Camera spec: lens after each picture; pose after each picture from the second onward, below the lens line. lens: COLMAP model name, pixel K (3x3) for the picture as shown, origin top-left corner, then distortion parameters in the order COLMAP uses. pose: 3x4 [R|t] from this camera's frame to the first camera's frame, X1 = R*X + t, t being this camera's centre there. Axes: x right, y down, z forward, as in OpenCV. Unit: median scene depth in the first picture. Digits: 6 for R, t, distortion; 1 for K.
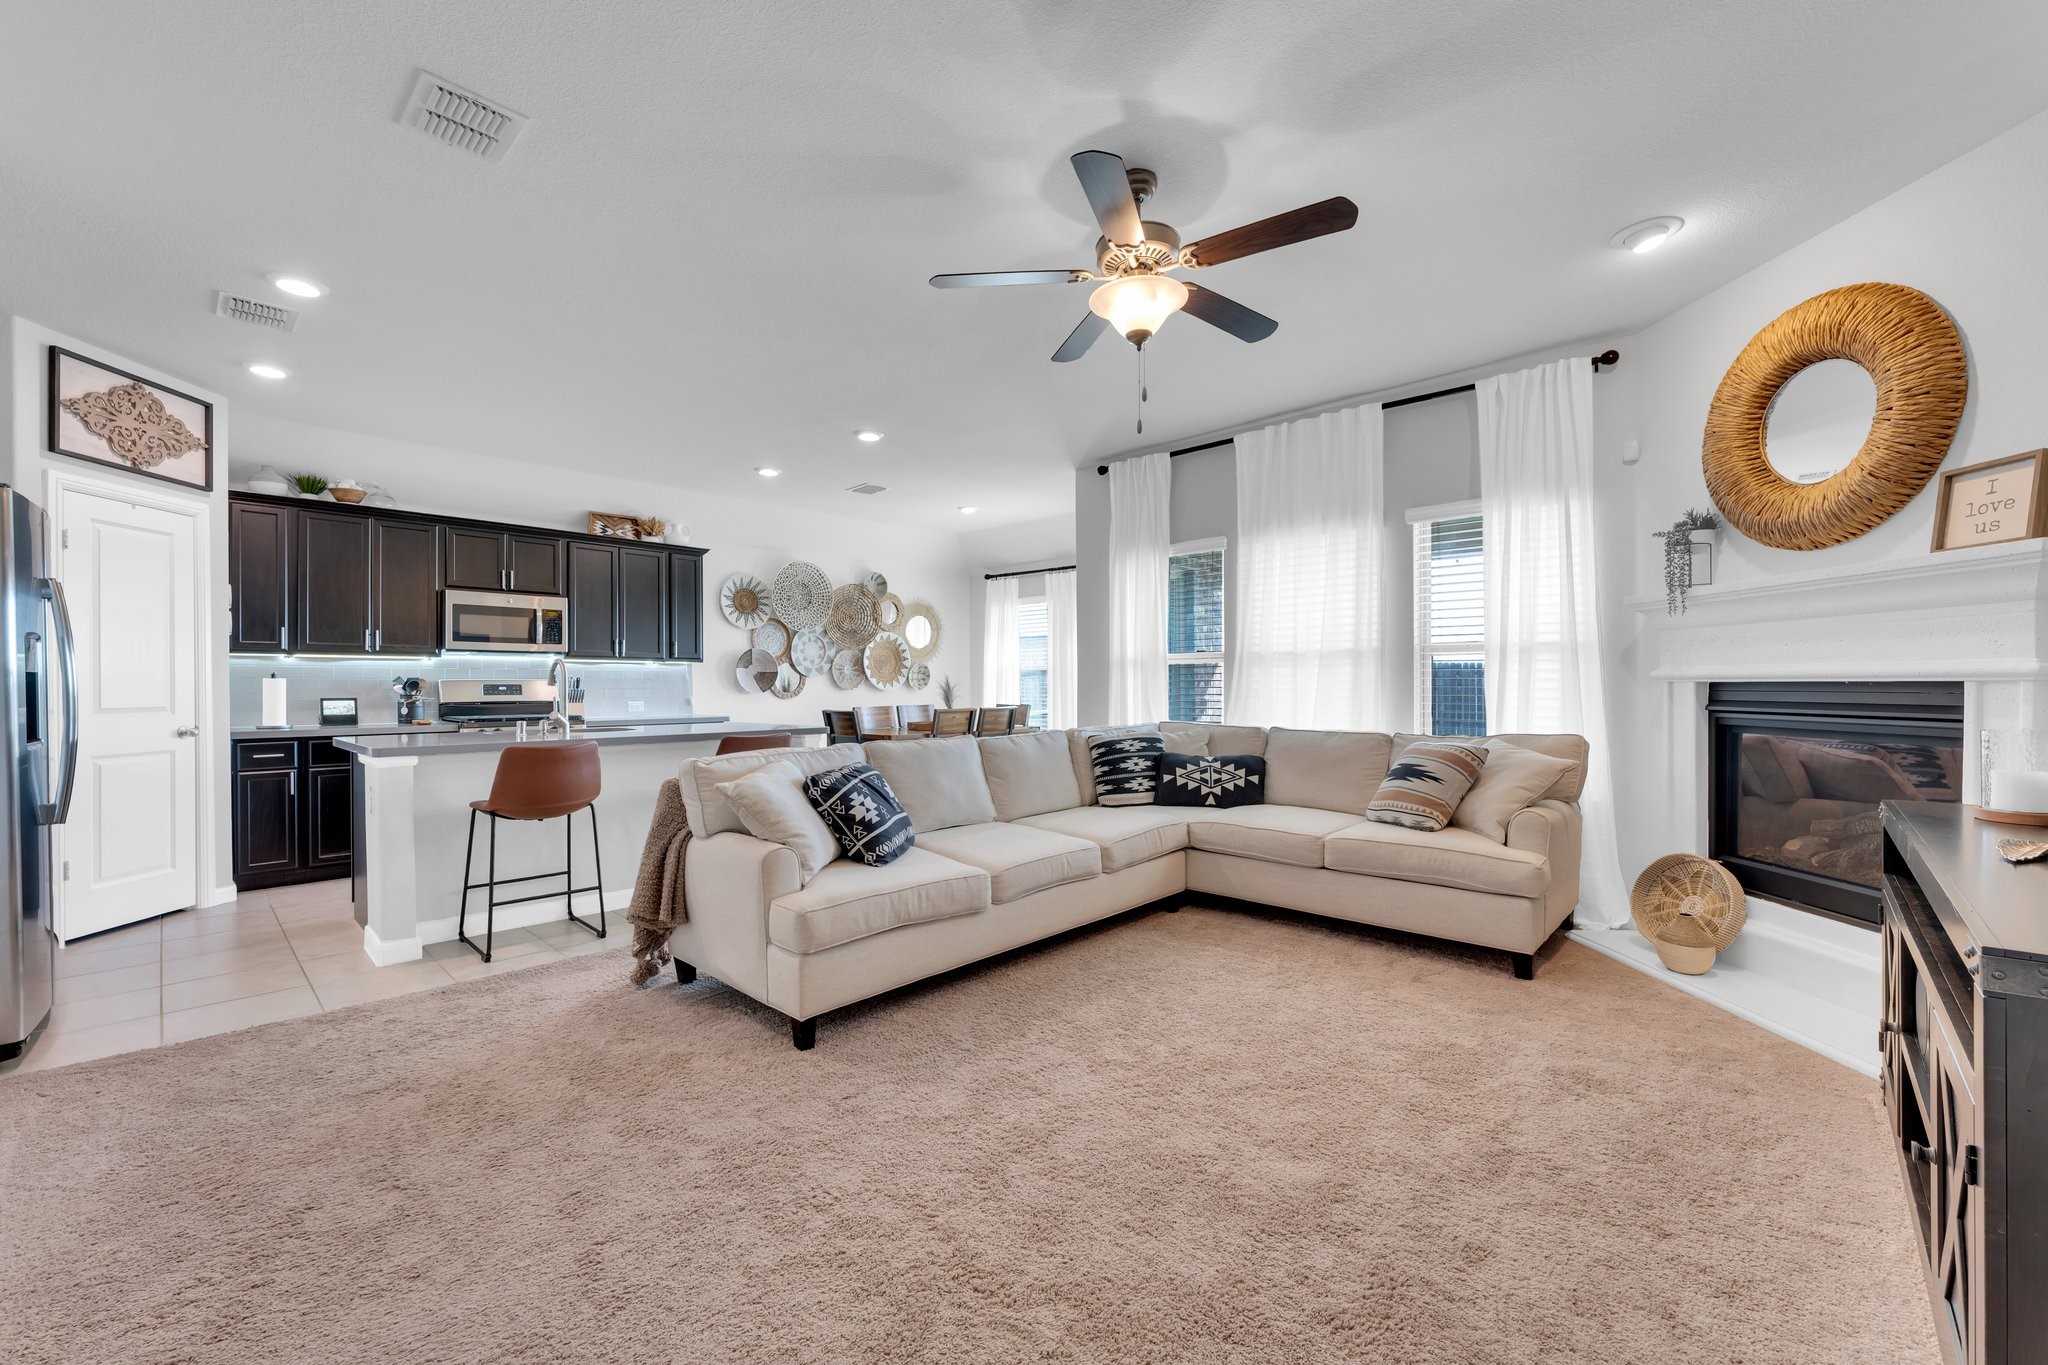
lens RADIAL K [[804.1, 0, 1022.3], [0, 804.1, 685.7], [0, 0, 1]] dist [-0.002450, -0.000336]
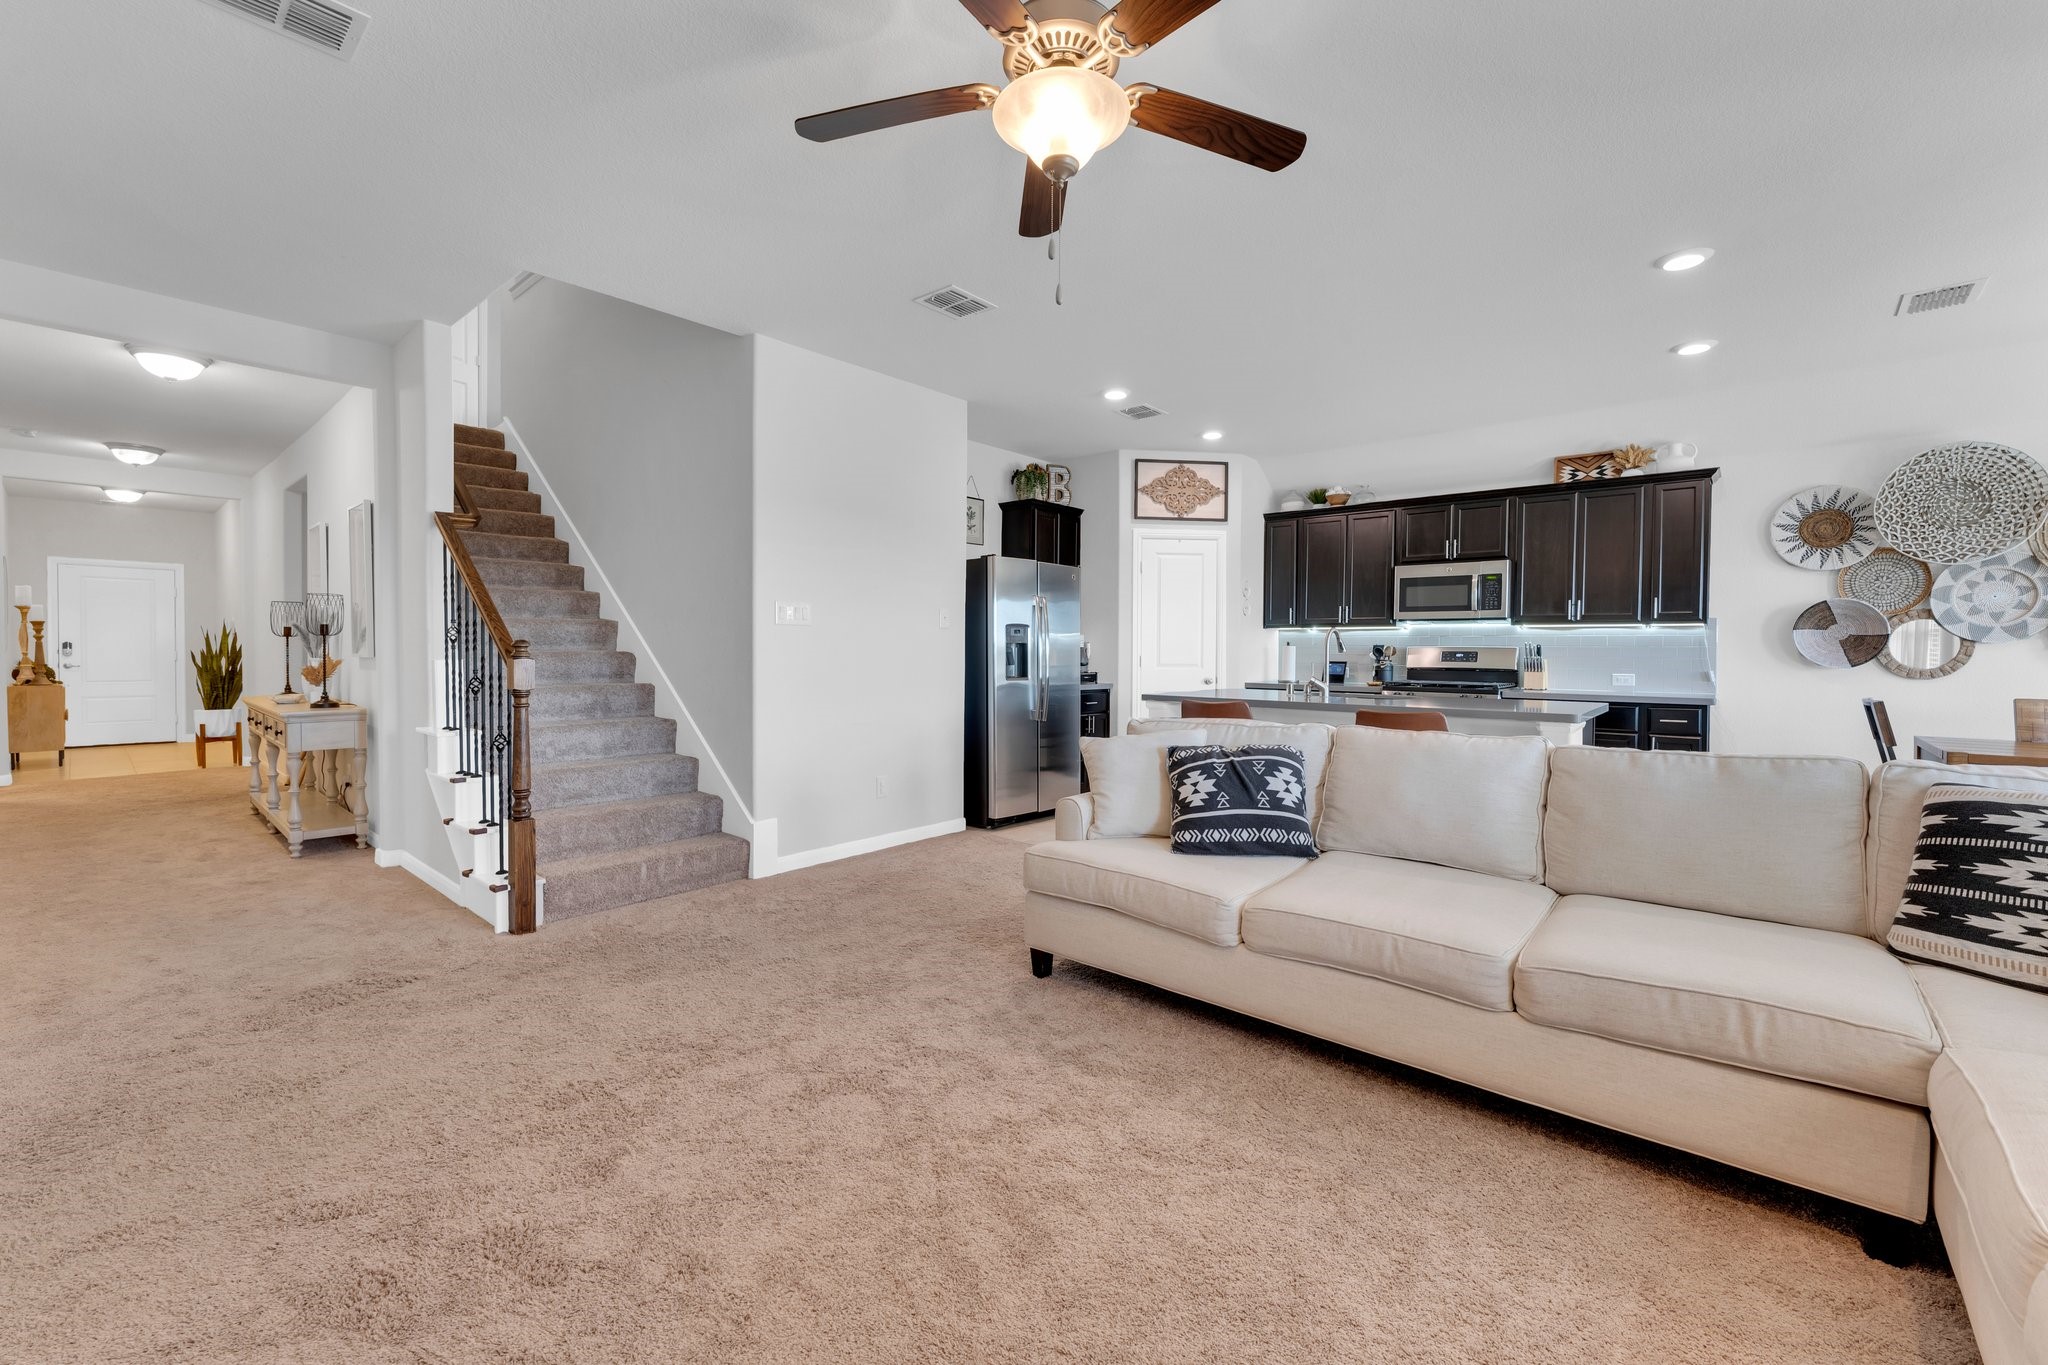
lens RADIAL K [[835.1, 0, 1038.8], [0, 835.1, 674.4], [0, 0, 1]] dist [-0.008239, 0.000370]
pose [[0.059504, 0.032792, -0.997689, 0.417610], [-0.007874, 0.999445, 0.032380, -0.003135], [0.998197, 0.005929, 0.059729, 0.440945]]
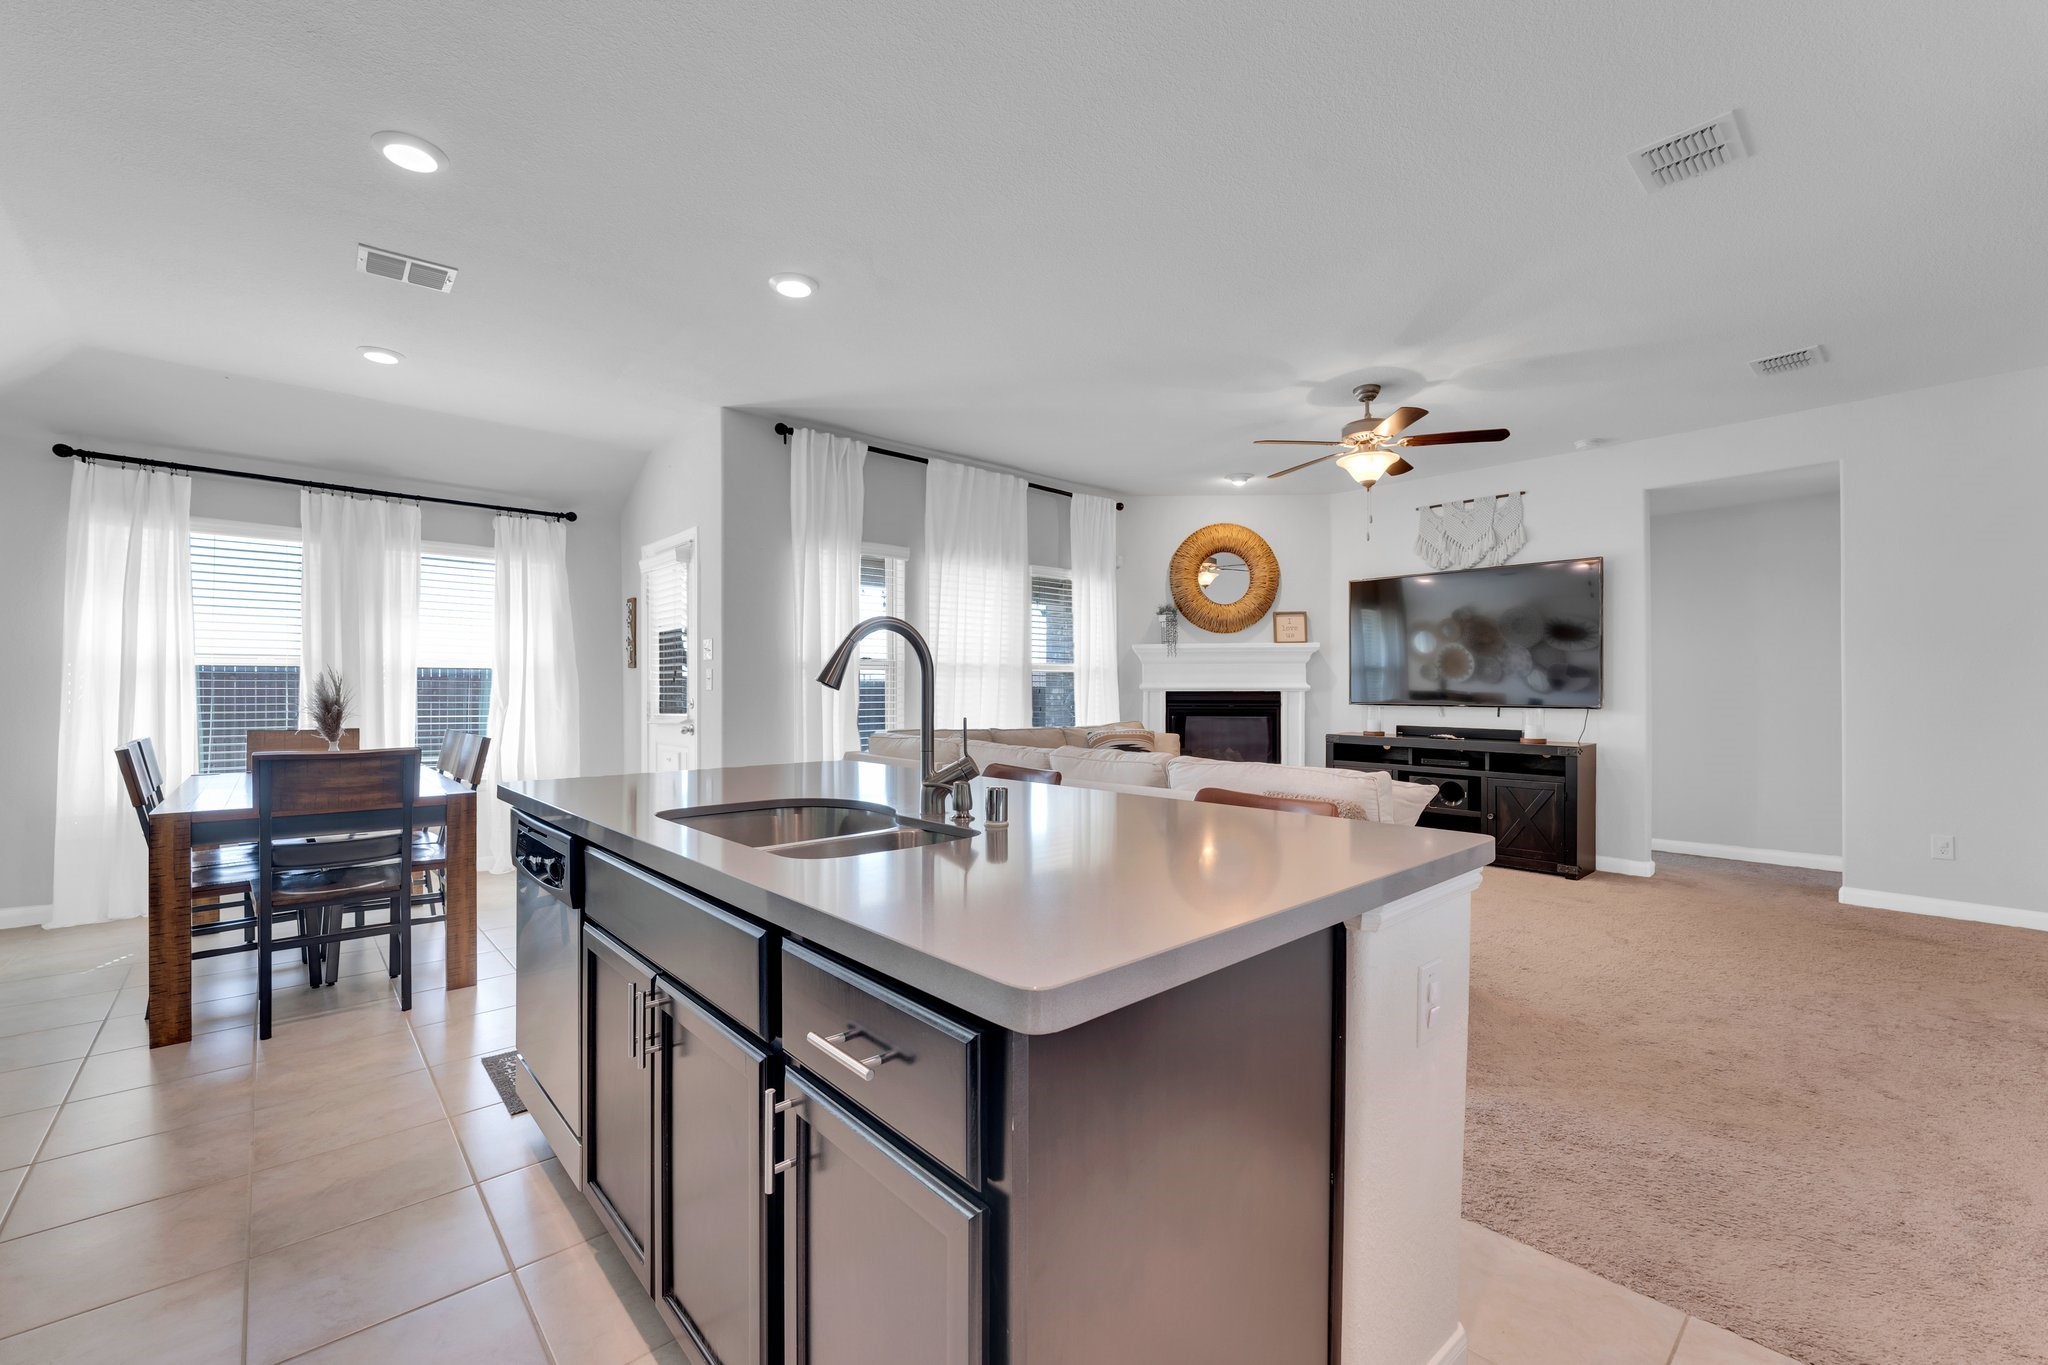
lens RADIAL K [[835.1, 0, 1012.3], [0, 835.1, 688.4], [0, 0, 1]] dist [-0.008239, 0.000370]
pose [[0.097862, 0.007844, 0.995169, -0.784898], [0.002002, 0.999965, -0.008079, 0.002643], [-0.995198, 0.002783, 0.097843, 0.749213]]
